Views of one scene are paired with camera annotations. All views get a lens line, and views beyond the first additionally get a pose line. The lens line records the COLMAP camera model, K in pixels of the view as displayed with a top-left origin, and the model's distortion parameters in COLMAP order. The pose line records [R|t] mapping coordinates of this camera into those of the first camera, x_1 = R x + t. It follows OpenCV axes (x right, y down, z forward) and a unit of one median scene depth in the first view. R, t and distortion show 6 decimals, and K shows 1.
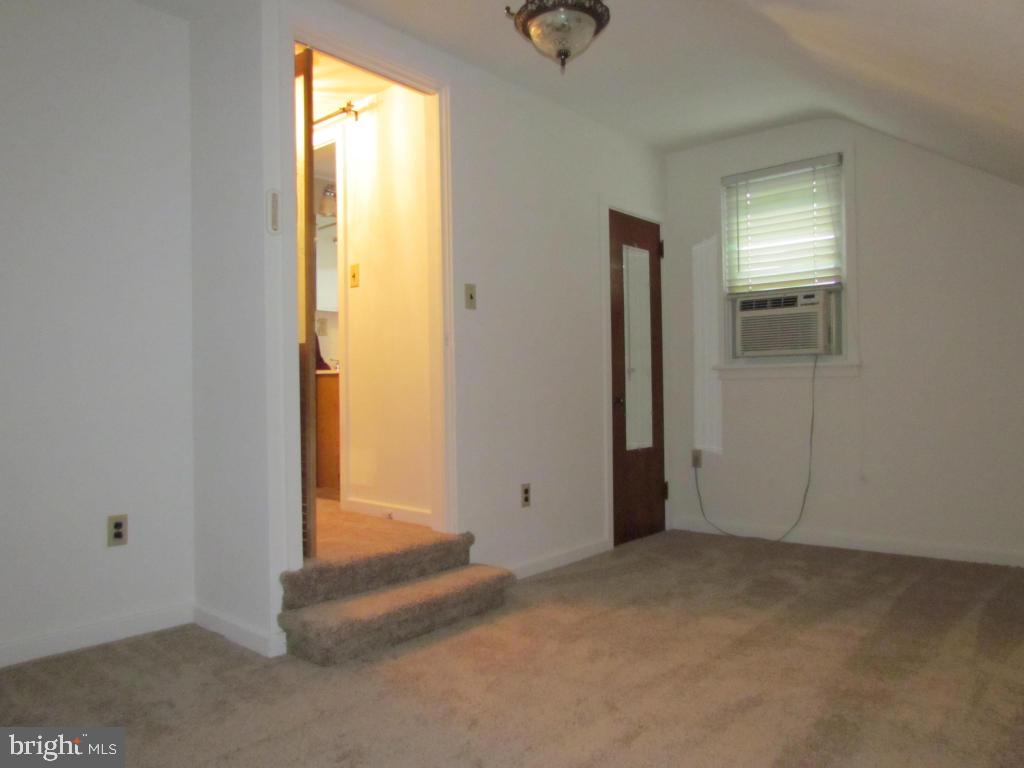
lens RADIAL K [[731.4, 0, 509.4], [0, 731.4, 386.1], [0, 0, 1]] dist [-0.040430, 0.022740]
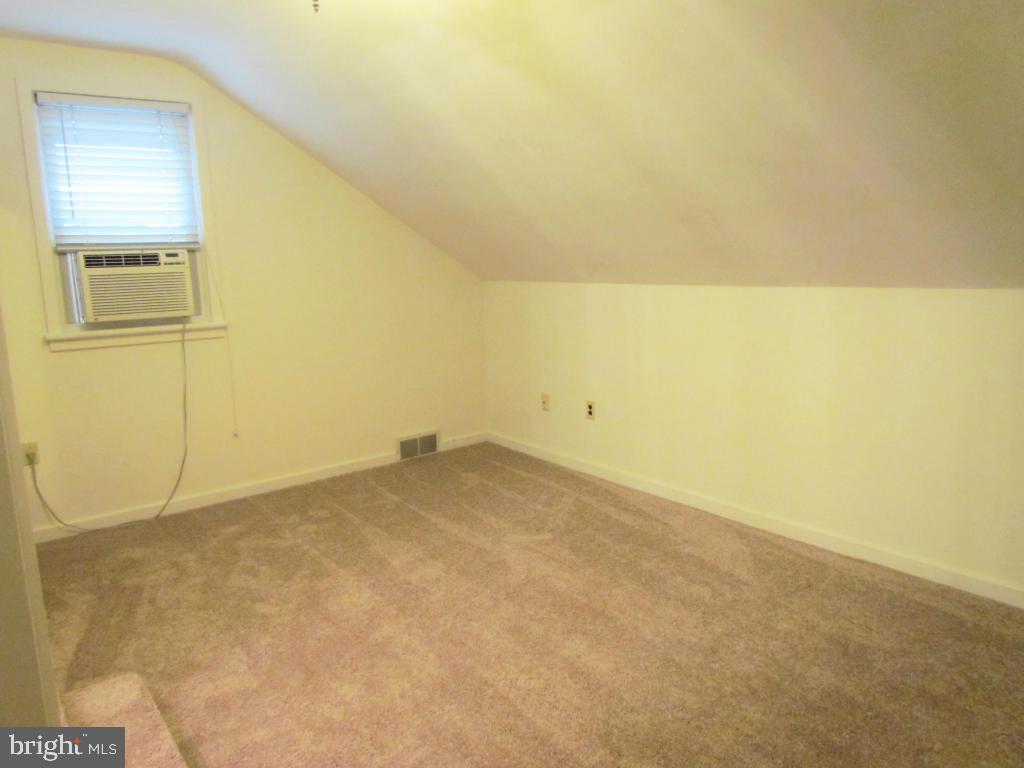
lens RADIAL K [[731.4, 0, 510.1], [0, 731.4, 380.7], [0, 0, 1]] dist [-0.040430, 0.022740]
pose [[0.206788, -0.166300, 0.964149, -0.423929], [0.023609, 0.986010, 0.165007, -0.107444], [-0.978101, -0.011359, 0.207821, 0.377790]]
